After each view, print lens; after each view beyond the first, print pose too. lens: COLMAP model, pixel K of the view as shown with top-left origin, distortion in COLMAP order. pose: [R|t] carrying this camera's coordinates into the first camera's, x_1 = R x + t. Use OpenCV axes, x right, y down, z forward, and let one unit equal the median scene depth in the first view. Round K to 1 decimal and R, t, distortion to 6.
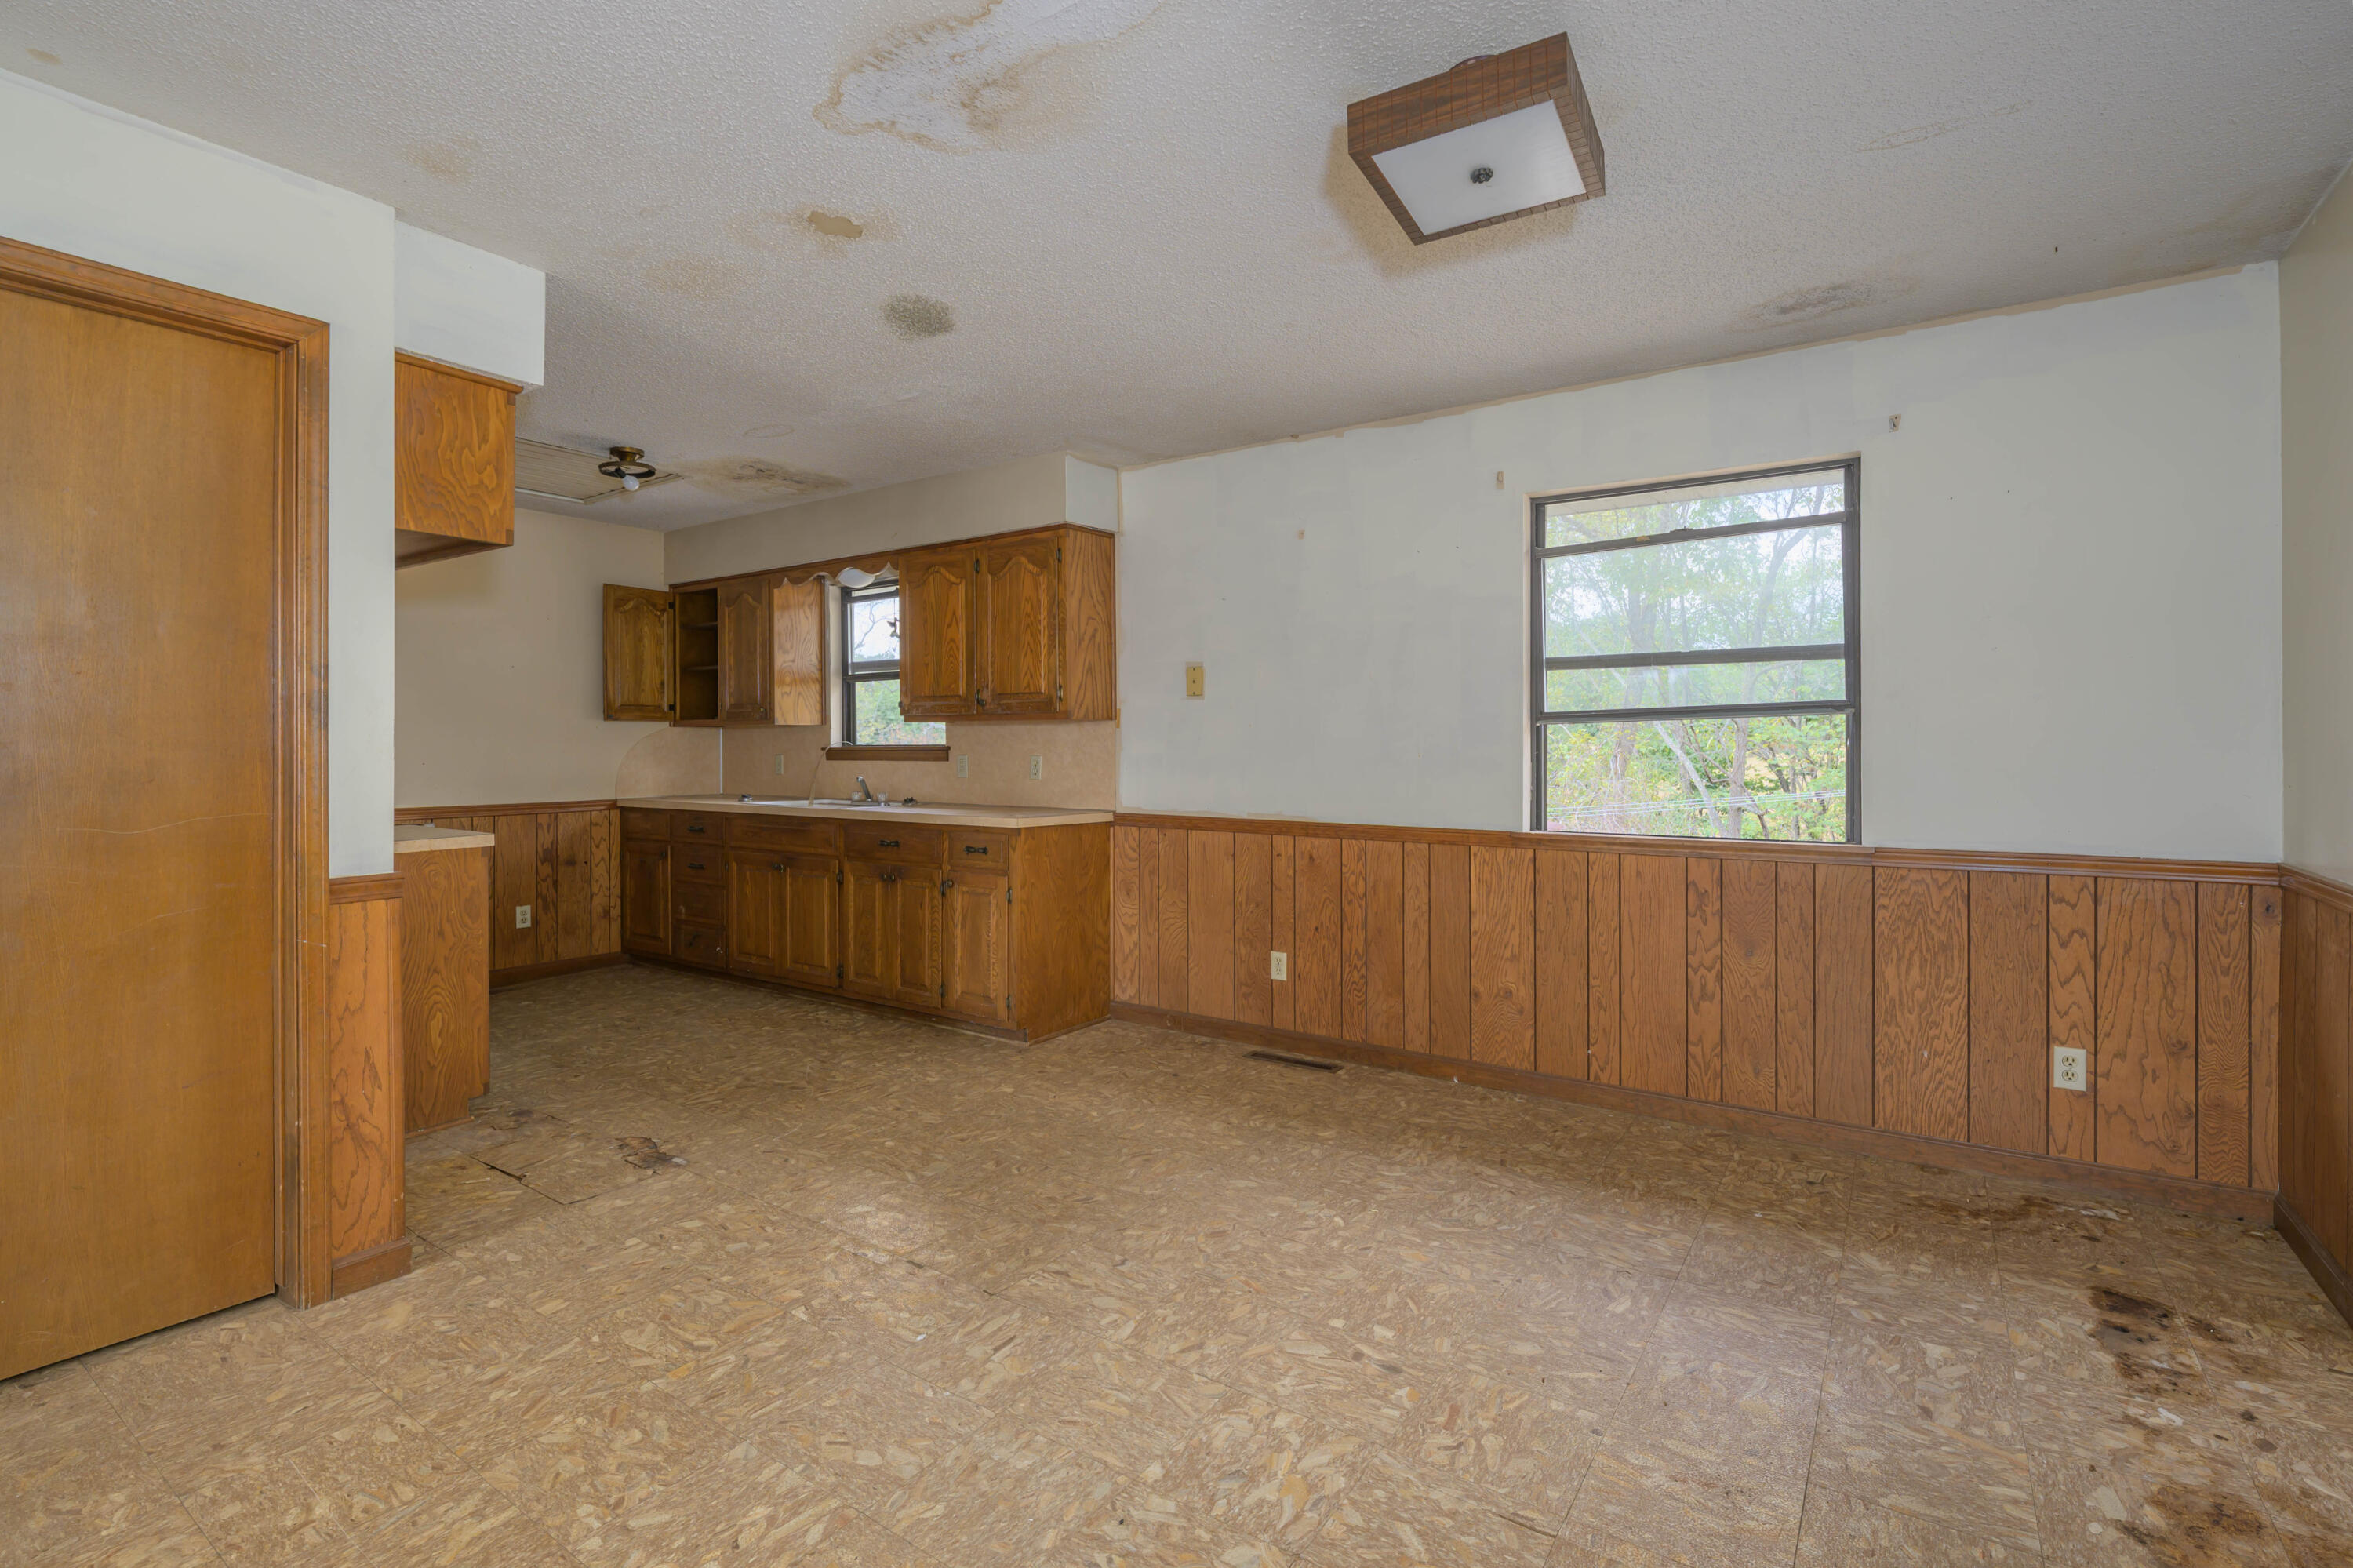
lens RADIAL K [[1086.5, 0, 1175.7], [0, 1086.5, 762.7], [0, 0, 1]] dist [-0.012434, 0.000517]
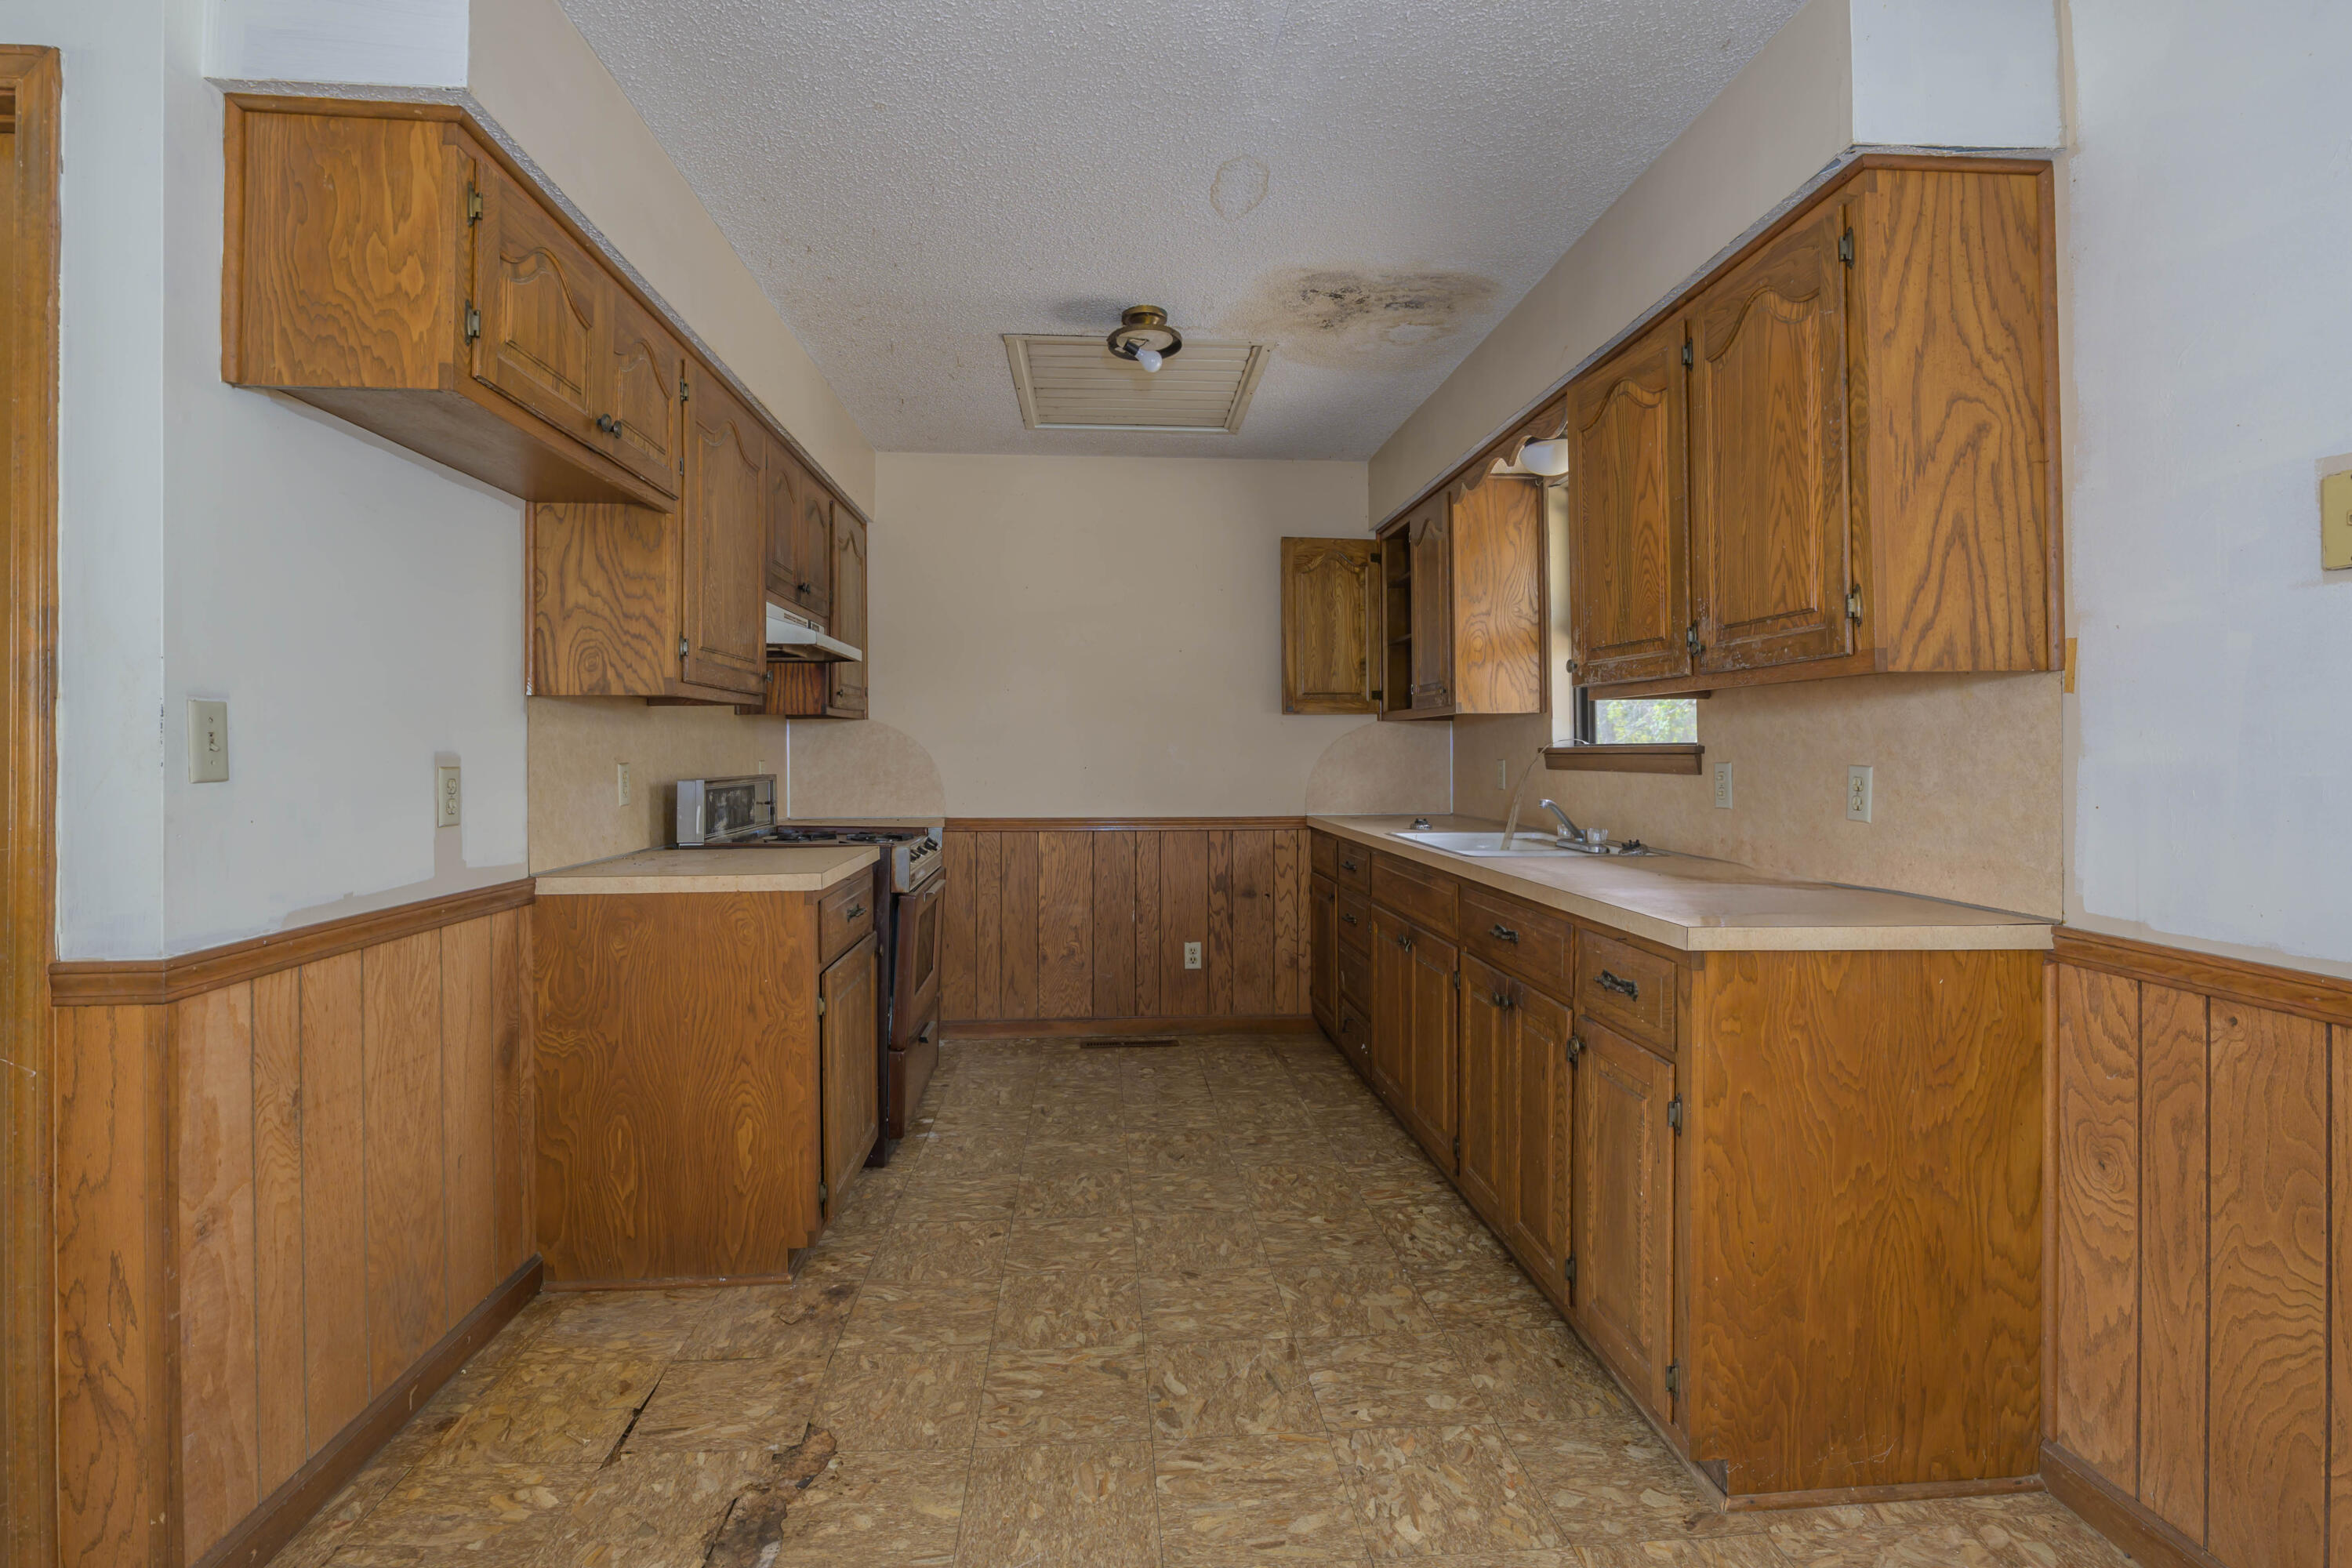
lens RADIAL K [[1086.0, 0, 1194.4], [0, 1086.0, 747.7], [0, 0, 1]] dist [-0.012434, 0.000517]
pose [[0.629916, -0.001691, -0.776662, 0.042133], [-0.011179, 0.999874, -0.011244, -0.006693], [0.776583, 0.015765, 0.629817, 0.561580]]
